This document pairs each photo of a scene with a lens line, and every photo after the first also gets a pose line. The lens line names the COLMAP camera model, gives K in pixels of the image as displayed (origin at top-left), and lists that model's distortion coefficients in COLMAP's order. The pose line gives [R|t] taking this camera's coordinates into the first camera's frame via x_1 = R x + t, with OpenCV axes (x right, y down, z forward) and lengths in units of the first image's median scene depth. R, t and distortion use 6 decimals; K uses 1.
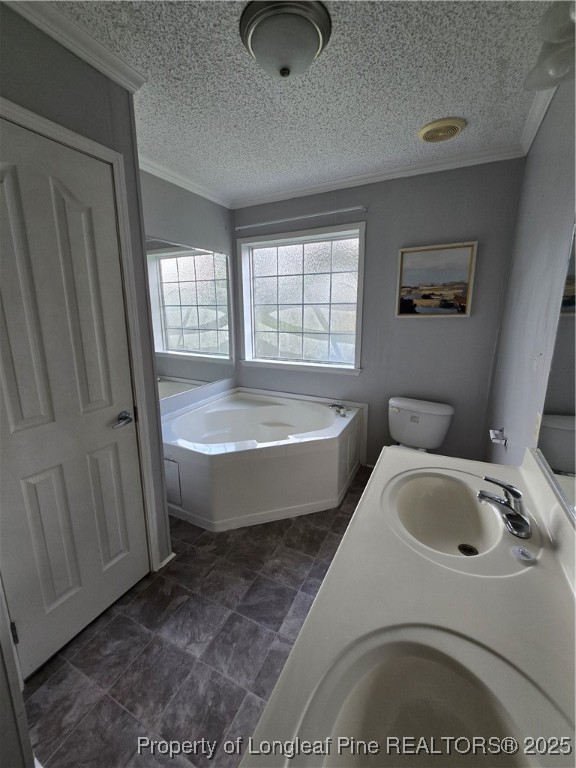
lens RADIAL K [[310.3, 0, 289.9], [0, 310.3, 384.1], [0, 0, 1]] dist [0.000069, 0.001140]
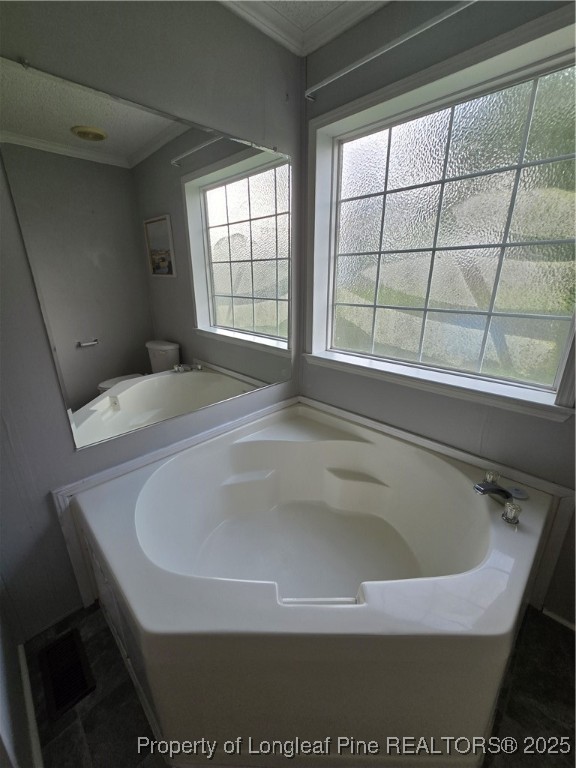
lens RADIAL K [[310.3, 0, 281.1], [0, 310.3, 383.8], [0, 0, 1]] dist [0.000069, 0.001140]
pose [[0.939187, 0.106150, -0.326589, -0.001004], [-0.070513, 0.990373, 0.119120, -0.086555], [0.336089, -0.088847, 0.937630, 0.424291]]
